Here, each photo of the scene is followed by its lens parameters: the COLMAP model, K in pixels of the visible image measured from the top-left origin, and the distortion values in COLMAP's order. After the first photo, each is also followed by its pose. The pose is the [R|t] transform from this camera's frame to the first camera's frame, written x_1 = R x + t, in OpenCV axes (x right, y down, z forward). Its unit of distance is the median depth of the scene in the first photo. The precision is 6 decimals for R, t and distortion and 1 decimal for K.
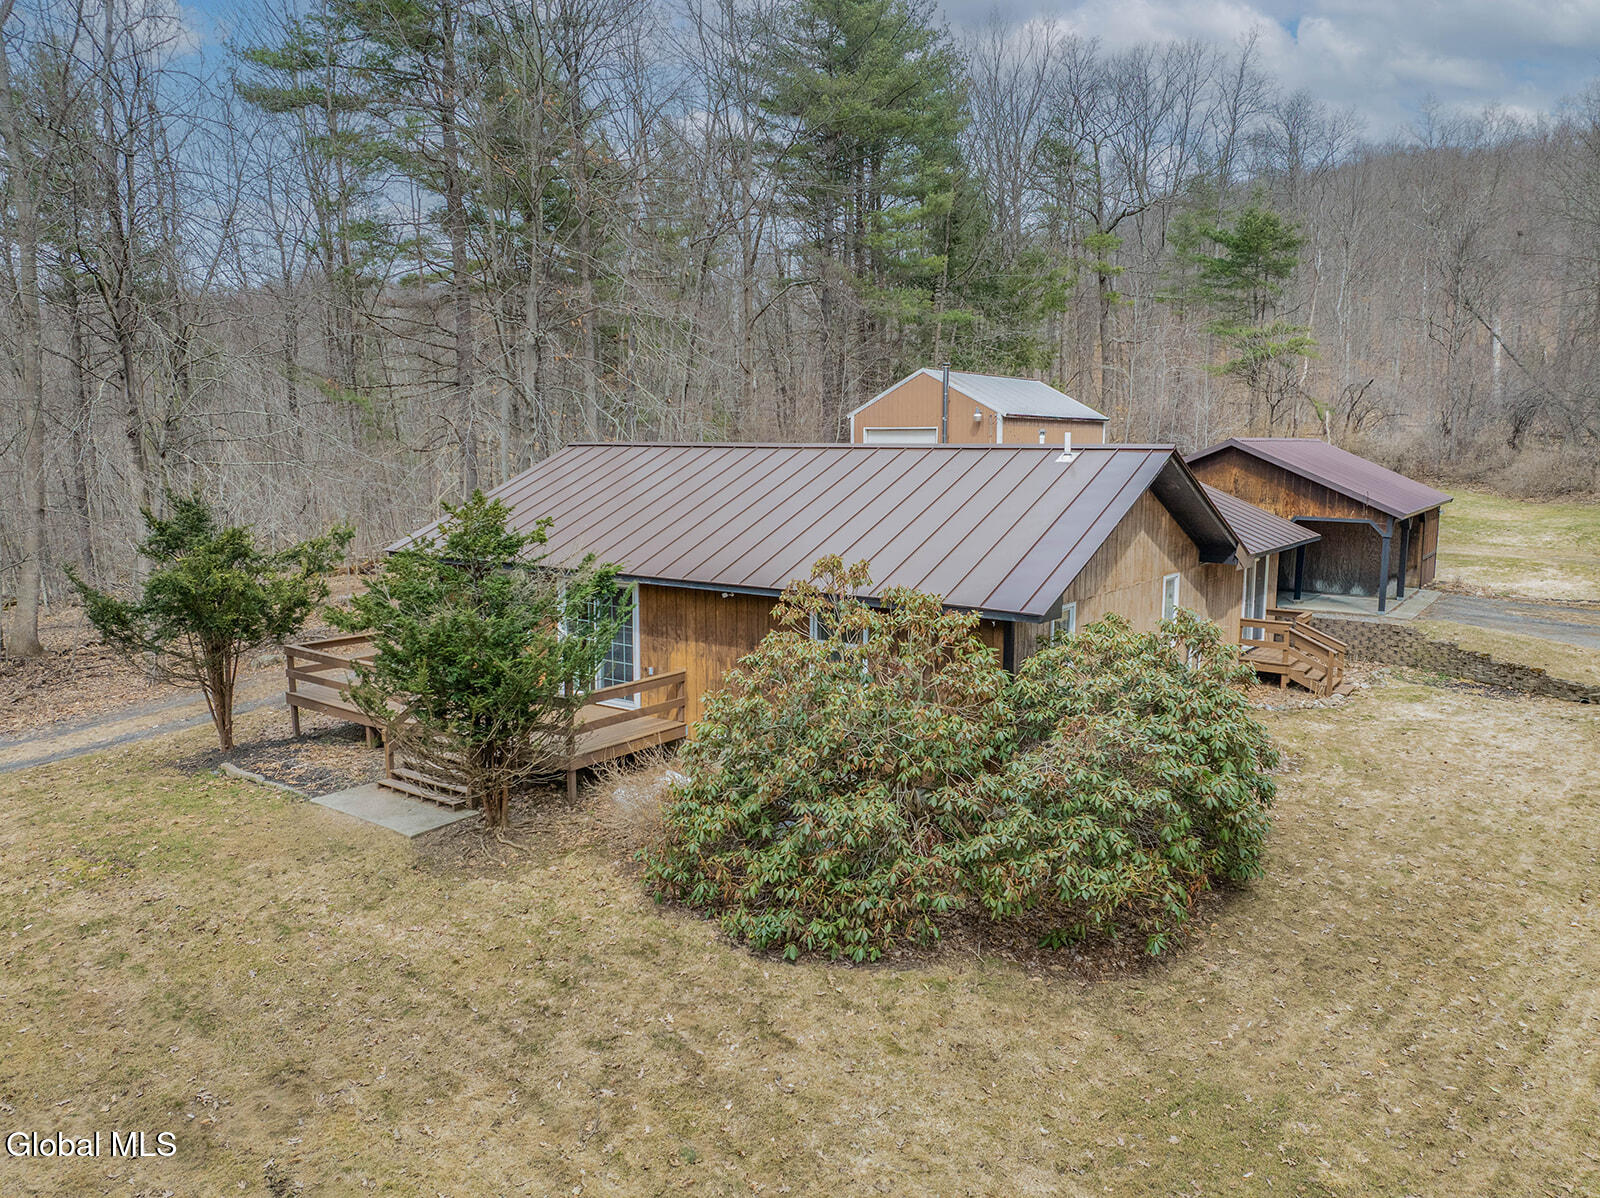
lens RADIAL K [[1125.2, 0, 800.3], [0, 1125.2, 596.3], [0, 0, 1]] dist [-0.033921, -0.003186]
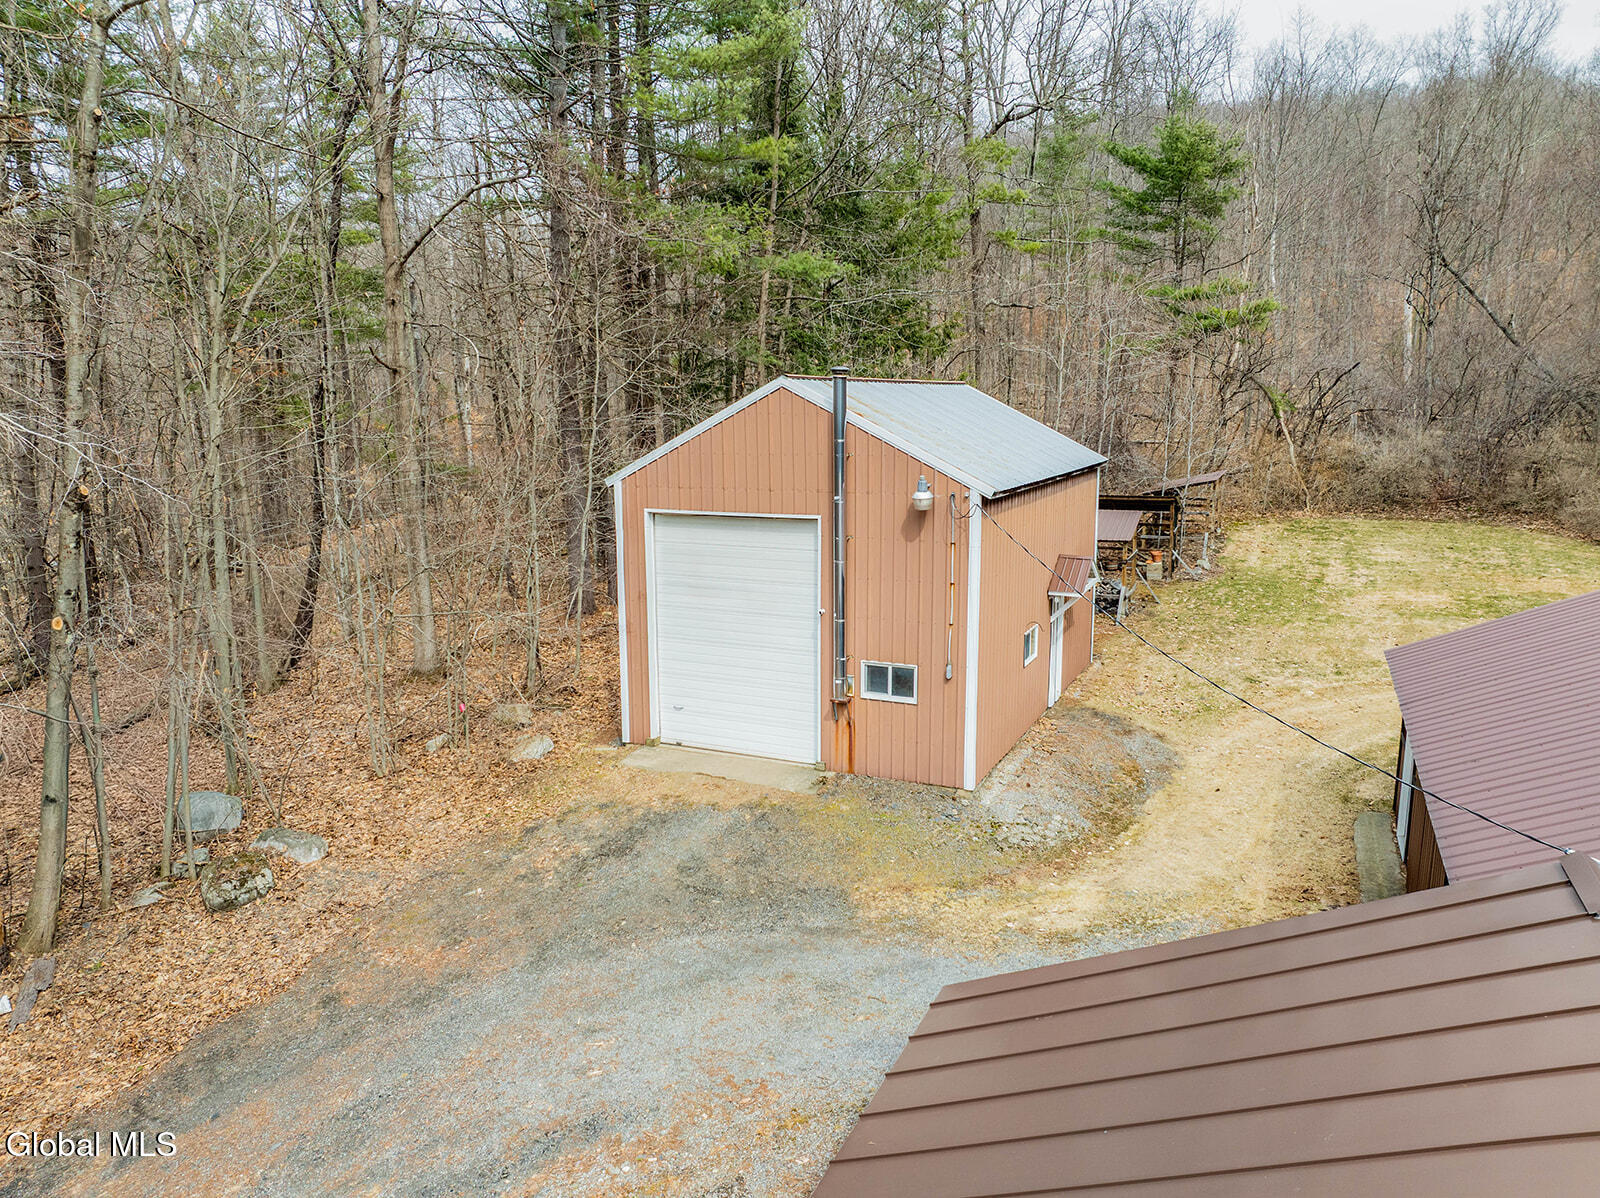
lens RADIAL K [[1125.2, 0, 802.1], [0, 1125.2, 600.2], [0, 0, 1]] dist [-0.033921, -0.003186]
pose [[0.978691, -0.046043, 0.200109, 0.021351], [0.038015, 0.998318, 0.043779, -0.105869], [-0.201788, -0.035239, 0.978795, 0.446202]]
